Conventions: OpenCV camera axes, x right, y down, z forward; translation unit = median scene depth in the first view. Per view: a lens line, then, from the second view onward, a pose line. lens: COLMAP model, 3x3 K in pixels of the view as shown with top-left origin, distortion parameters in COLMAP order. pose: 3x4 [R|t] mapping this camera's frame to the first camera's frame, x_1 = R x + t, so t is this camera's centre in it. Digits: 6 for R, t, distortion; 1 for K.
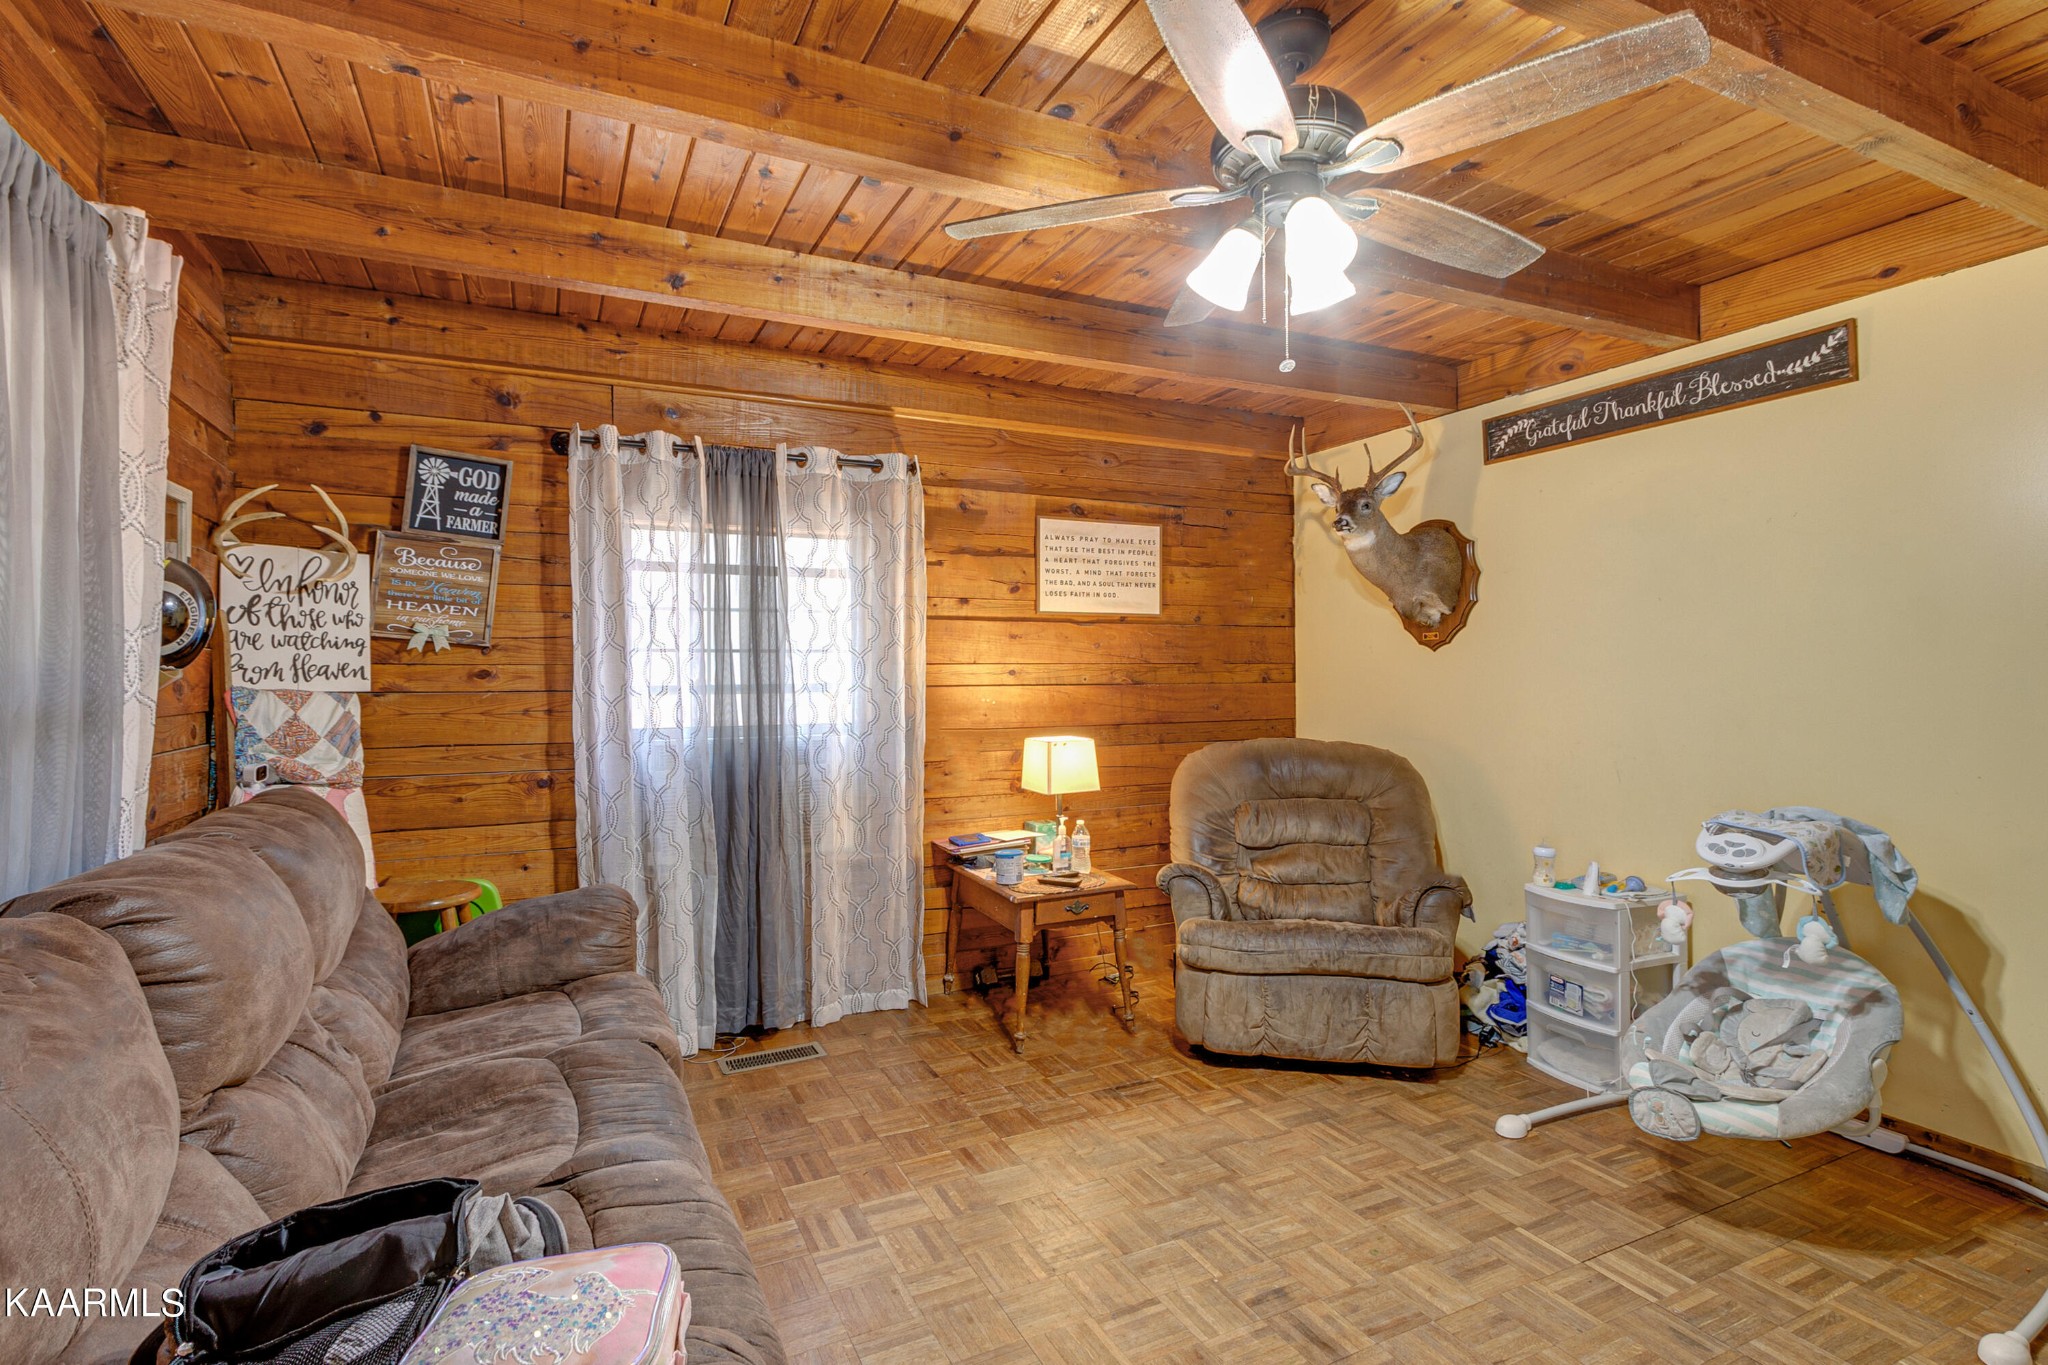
lens RADIAL K [[942.9, 0, 1011.9], [0, 942.9, 680.8], [0, 0, 1]] dist [-0.002263, -0.001145]
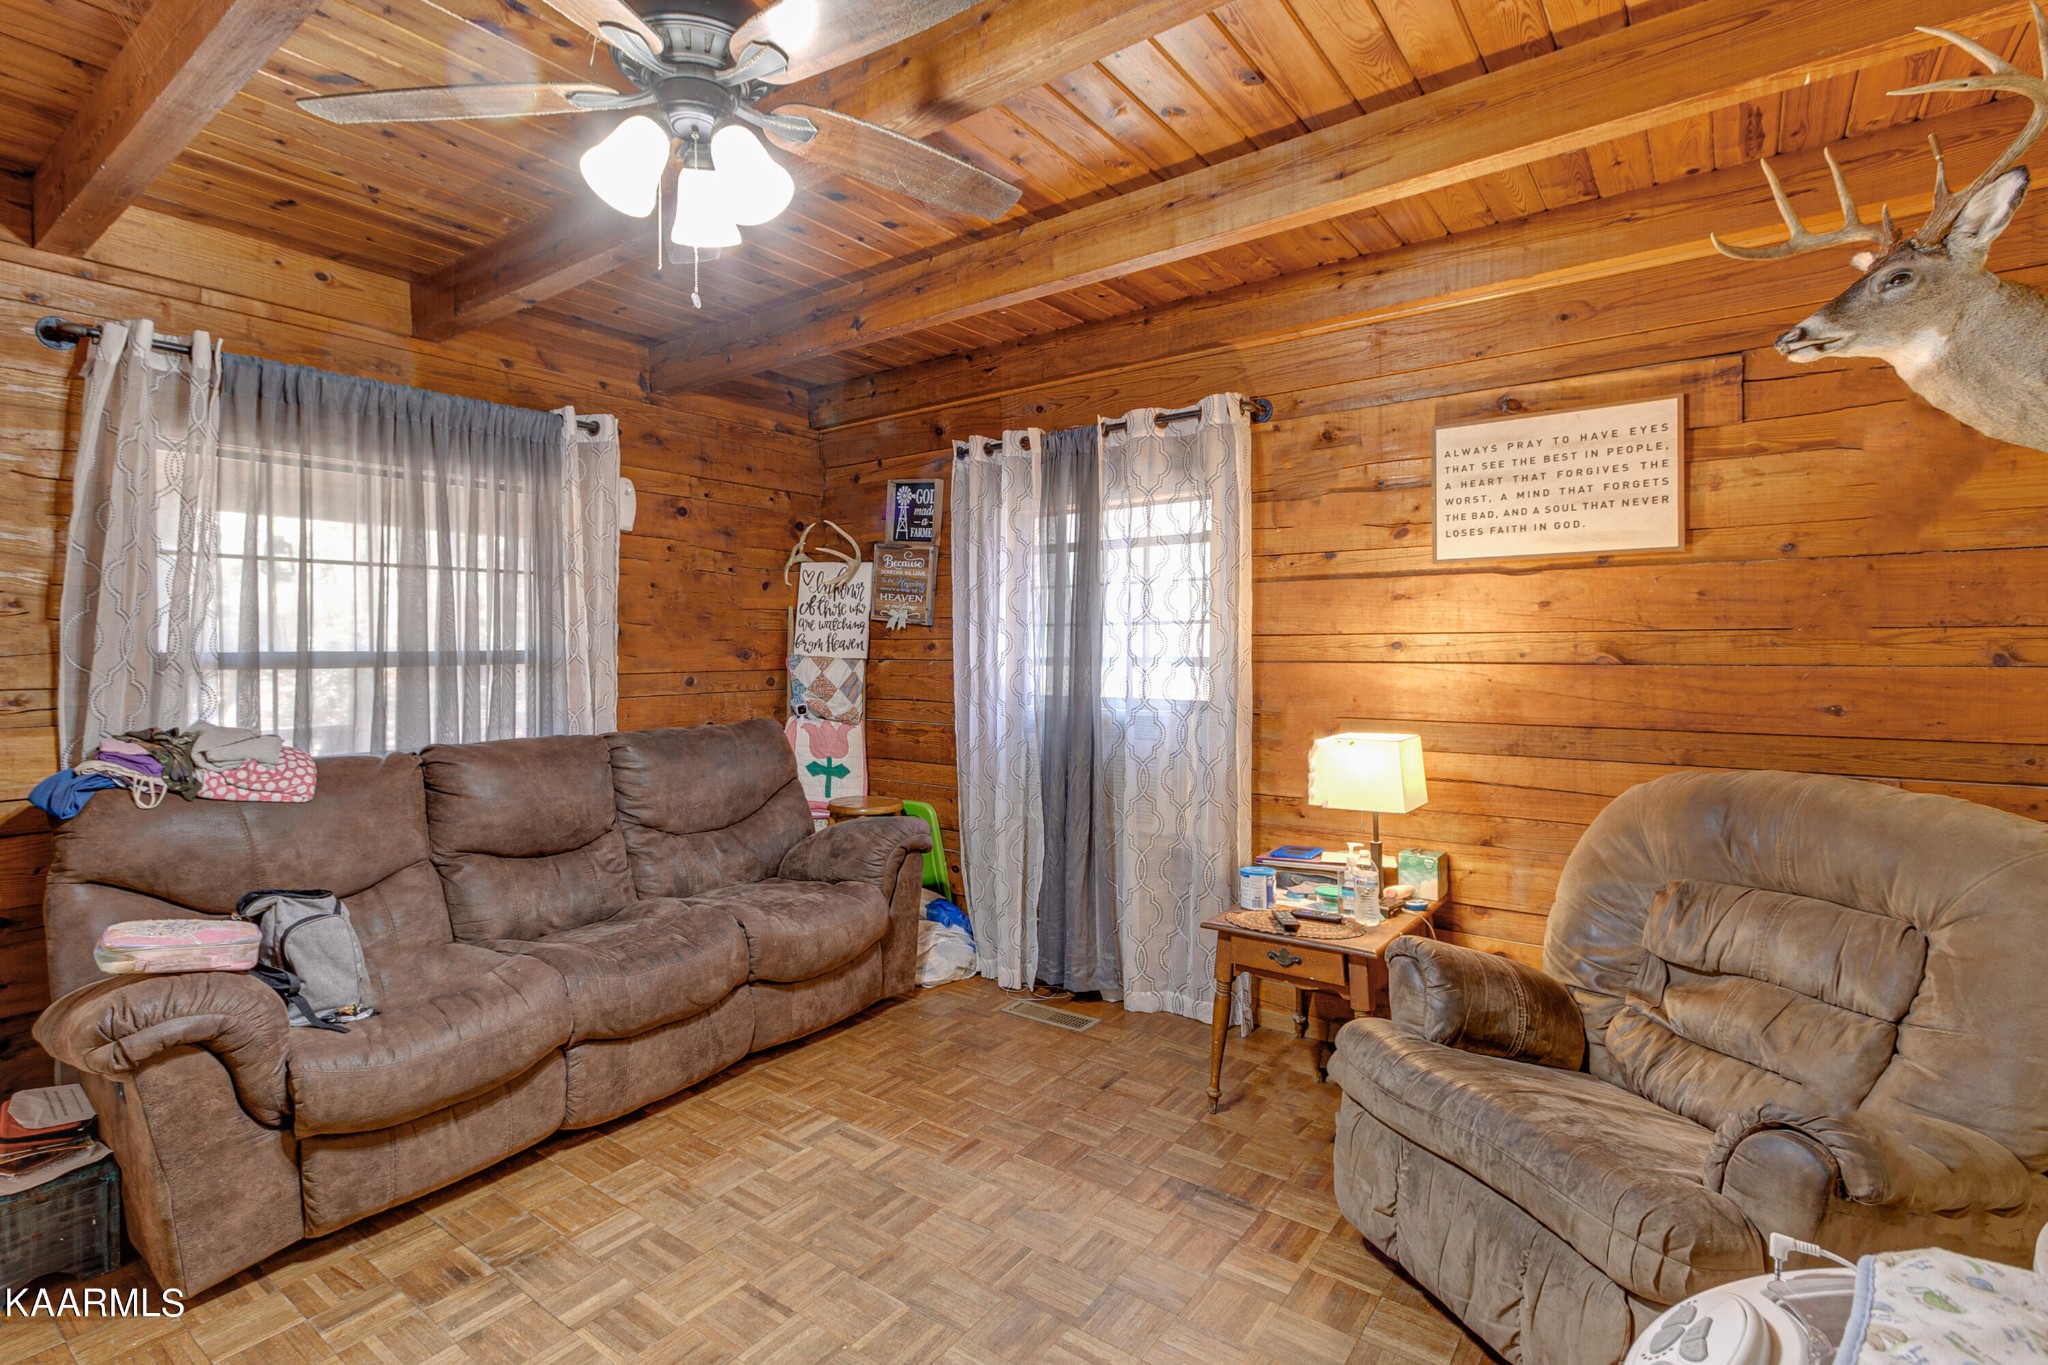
lens RADIAL K [[1001.8, 0, 1015.5], [0, 1001.8, 664.8], [0, 0, 1]] dist [-0.000666, -0.000244]
pose [[0.460655, 0.017050, -0.887415, 0.645774], [-0.007781, 0.999855, 0.015171, -0.003572], [0.887545, -0.000084, 0.460721, 0.421921]]
